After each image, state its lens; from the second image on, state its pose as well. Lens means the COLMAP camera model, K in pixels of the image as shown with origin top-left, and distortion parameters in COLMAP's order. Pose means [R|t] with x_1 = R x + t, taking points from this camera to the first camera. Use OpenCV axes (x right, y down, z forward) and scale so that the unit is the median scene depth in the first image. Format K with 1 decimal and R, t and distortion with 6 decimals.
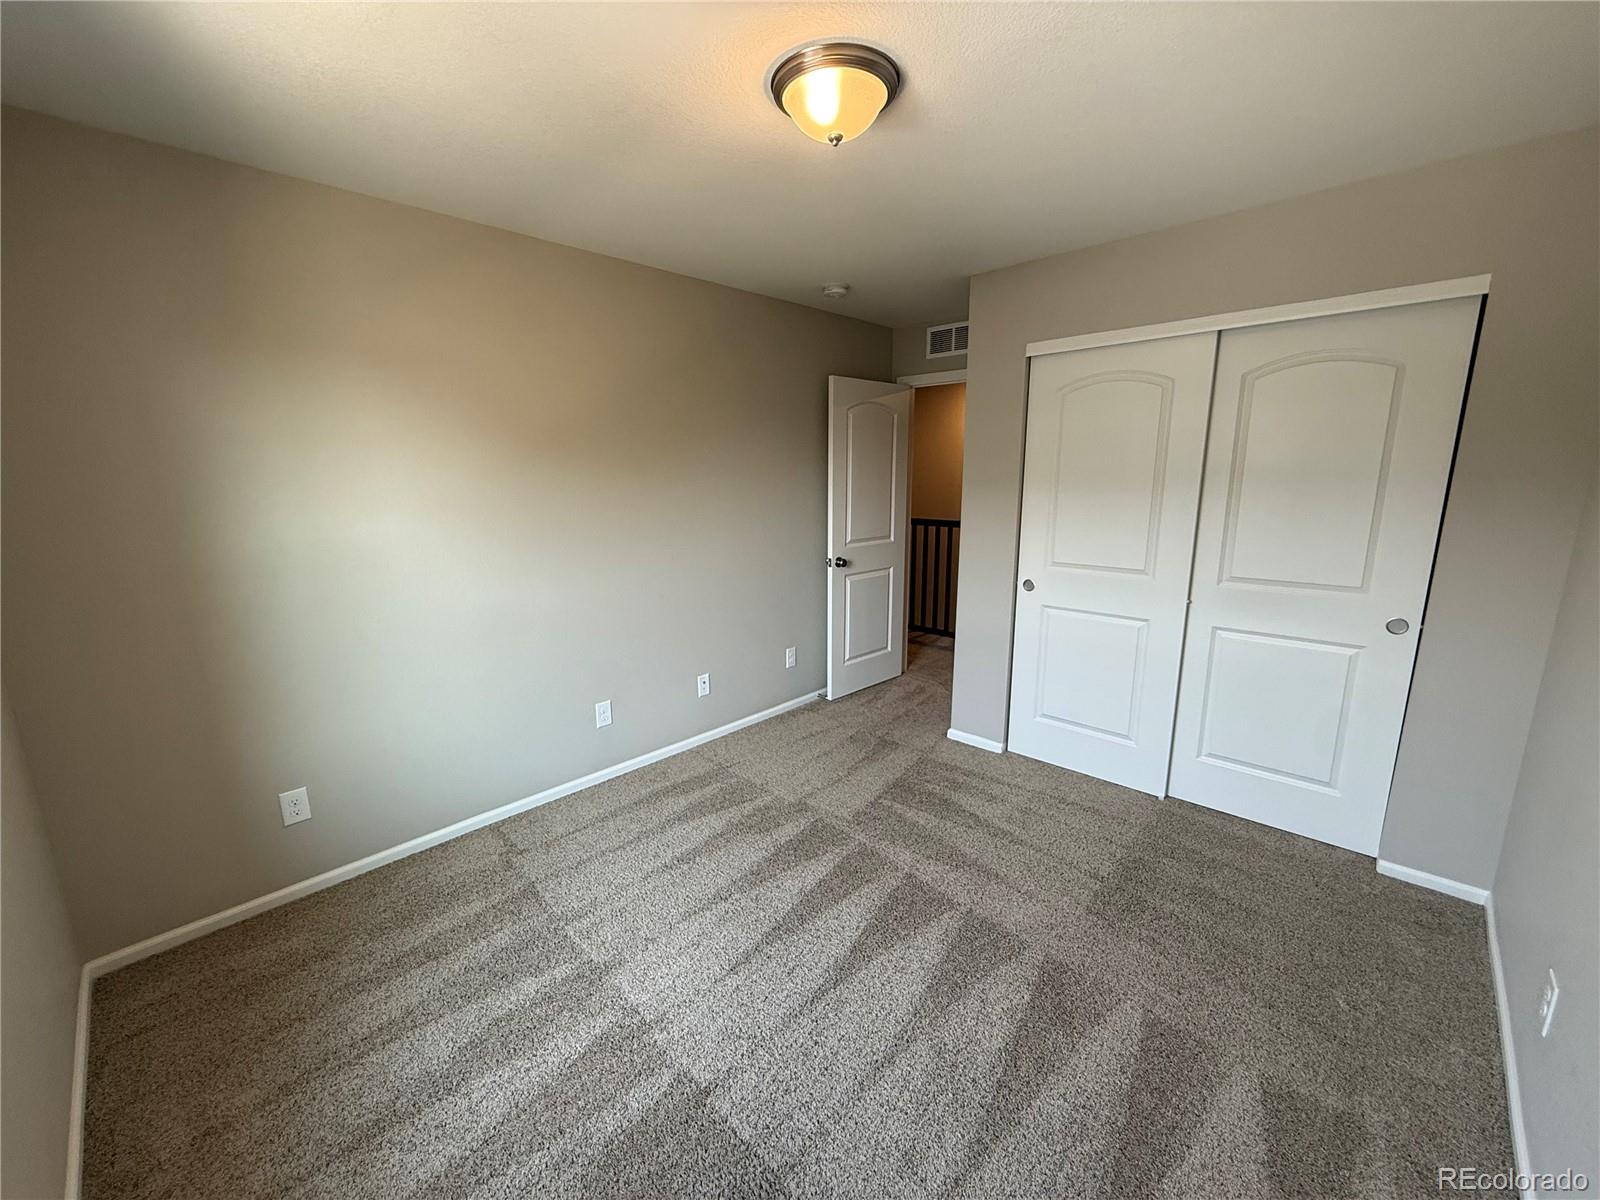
lens RADIAL K [[636.8, 0, 791.5], [0, 636.8, 599.6], [0, 0, 1]] dist [-0.000205, 0.000245]
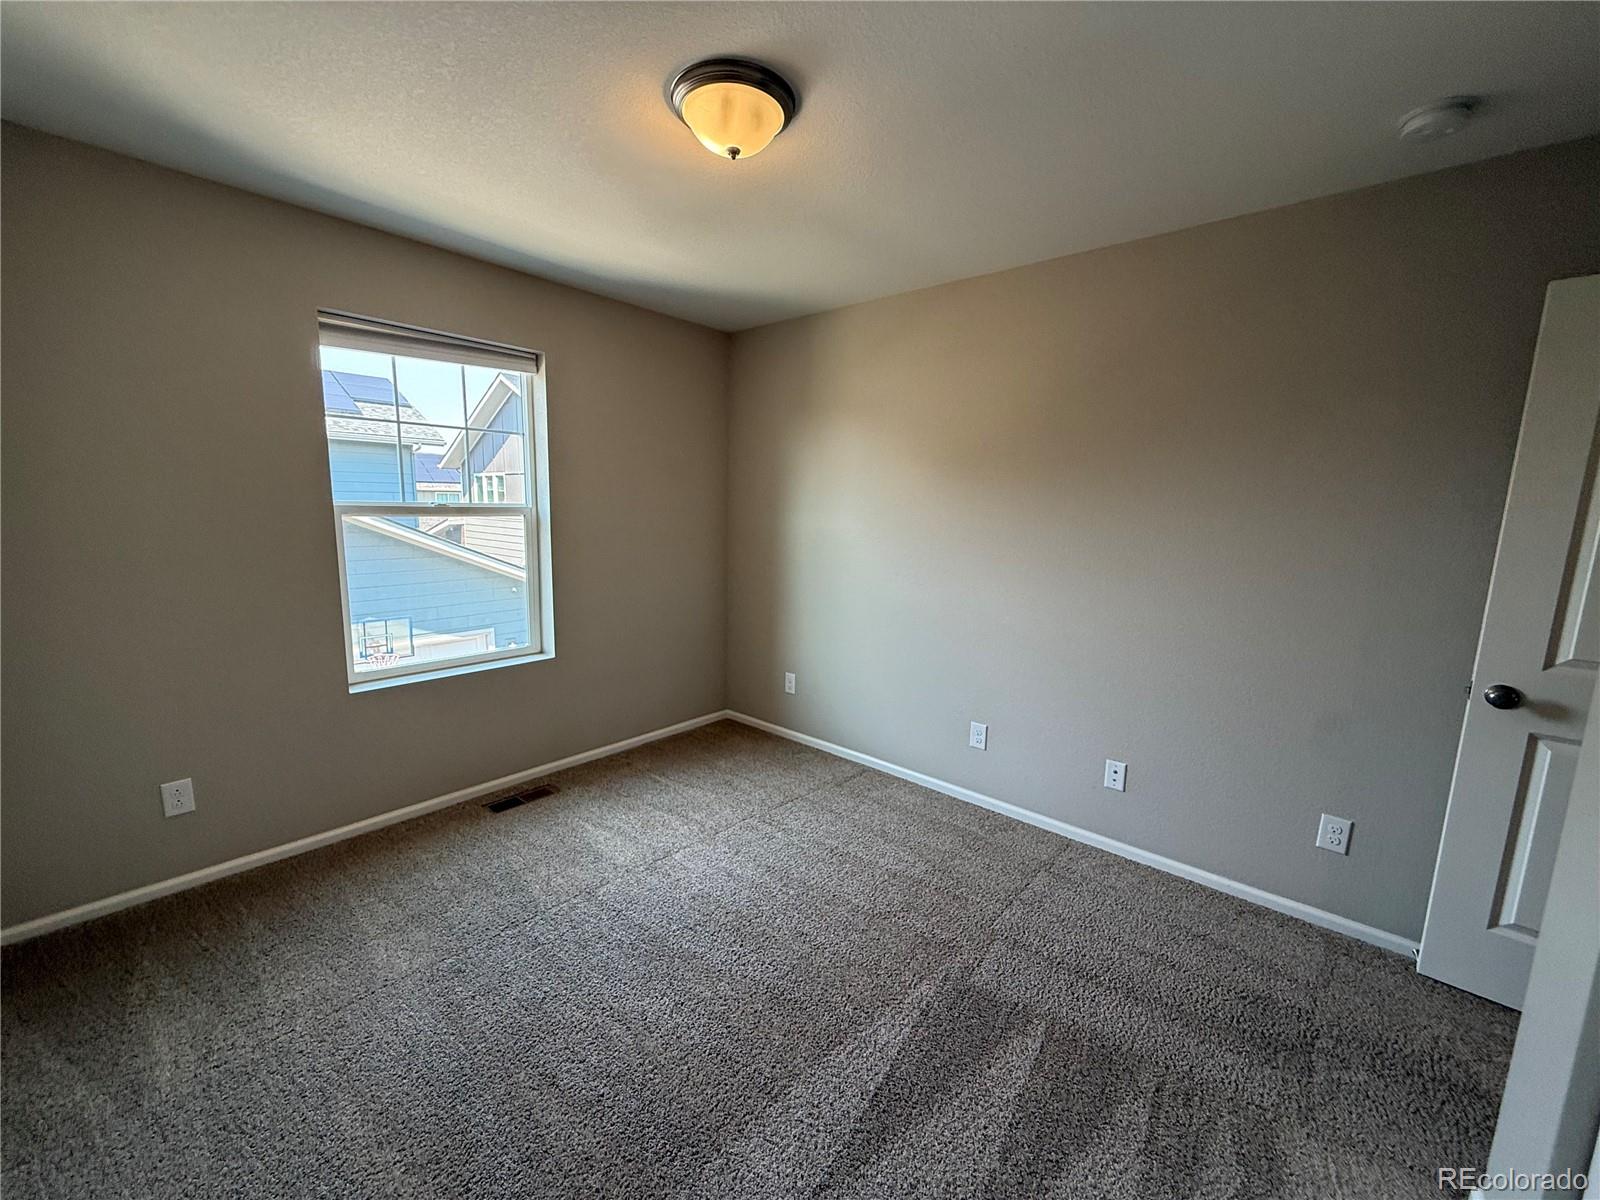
lens RADIAL K [[636.8, 0, 795.6], [0, 636.8, 603.0], [0, 0, 1]] dist [-0.000205, 0.000245]
pose [[0.049160, 0.170461, -0.984137, 0.659505], [-0.218063, 0.963390, 0.155974, -0.116400], [0.974696, 0.206936, 0.084532, 0.634297]]
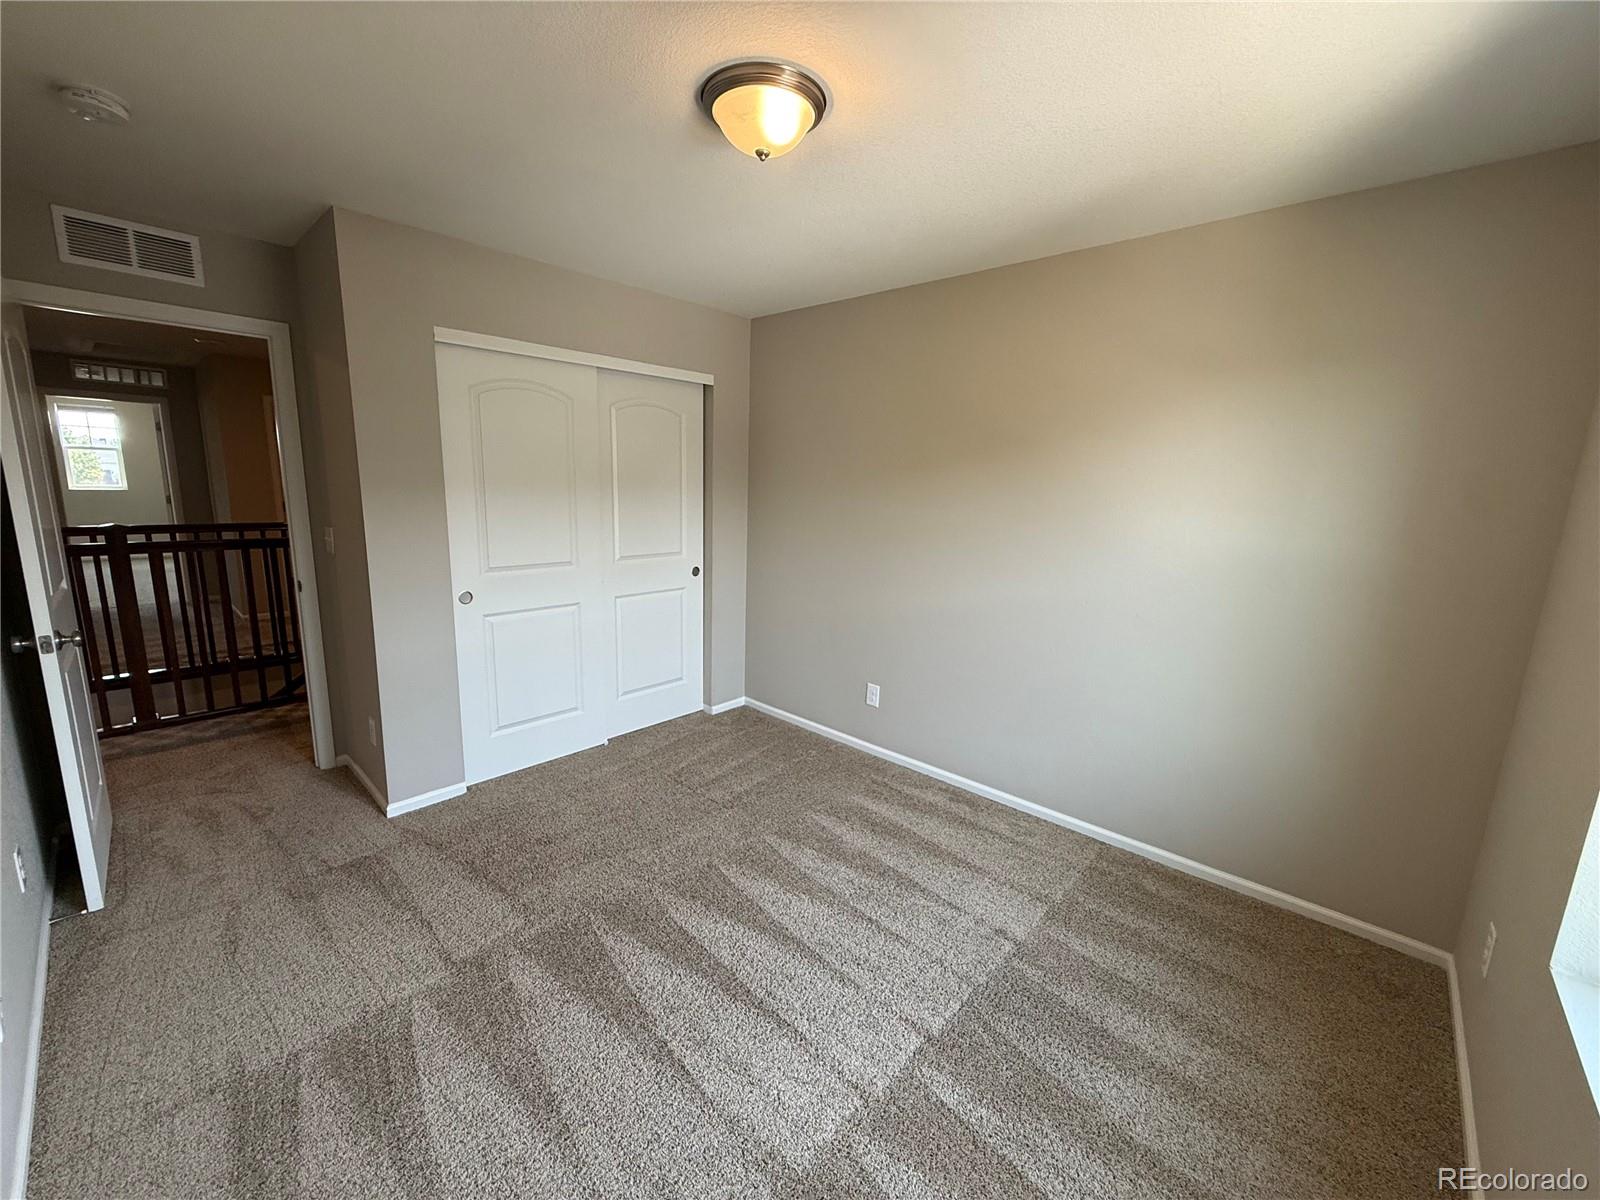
lens RADIAL K [[636.8, 0, 794.6], [0, 636.8, 601.2], [0, 0, 1]] dist [-0.000205, 0.000245]
pose [[-0.021447, -0.175992, 0.984158, -0.578073], [0.170991, 0.969235, 0.177049, -0.107049], [-0.985039, 0.172079, 0.009306, 0.578622]]
